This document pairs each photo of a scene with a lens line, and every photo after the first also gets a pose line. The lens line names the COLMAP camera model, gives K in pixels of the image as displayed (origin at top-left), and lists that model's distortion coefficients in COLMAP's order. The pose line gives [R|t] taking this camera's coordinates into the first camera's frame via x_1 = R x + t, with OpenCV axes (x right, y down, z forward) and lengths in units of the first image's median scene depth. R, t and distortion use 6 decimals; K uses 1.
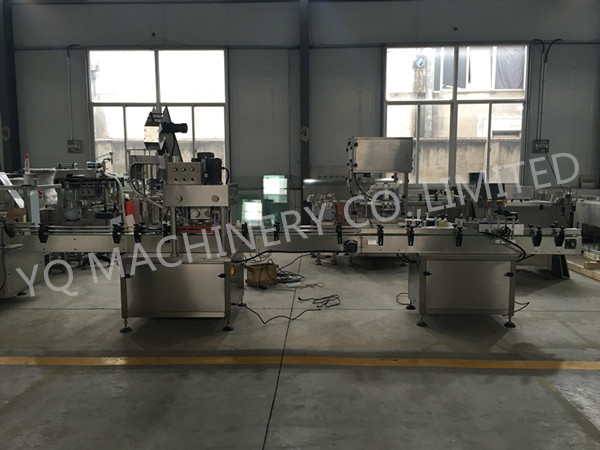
lens RADIAL K [[494.1, 0, 300.0], [0, 494.1, 225.0], [0, 0, 1]] dist [0.008960, 0.006290]
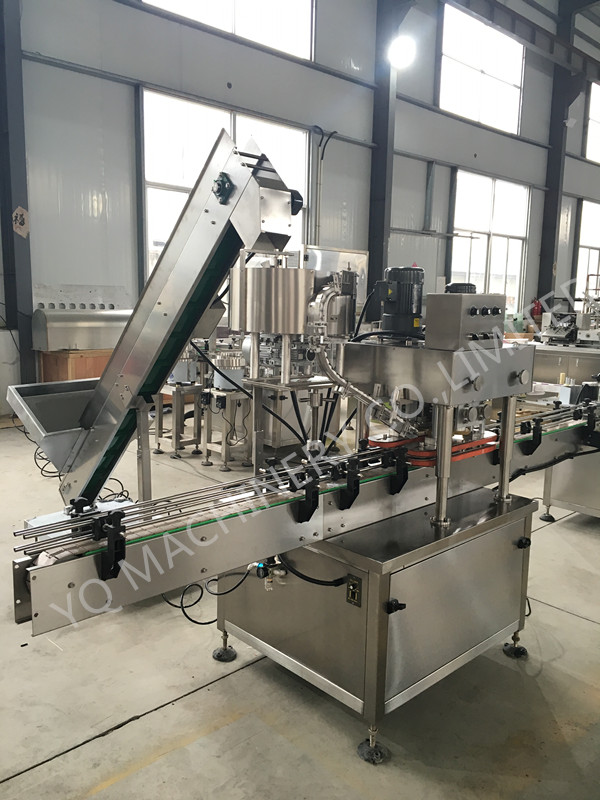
lens RADIAL K [[658.8, 0, 300.0], [0, 658.8, 400.0], [0, 0, 1]] dist [0.008960, 0.006290]
pose [[0.710789, -0.090164, 0.697603, -0.289597], [0.048514, 0.995673, 0.079258, -0.036396], [-0.701730, -0.022492, 0.712088, 0.283461]]
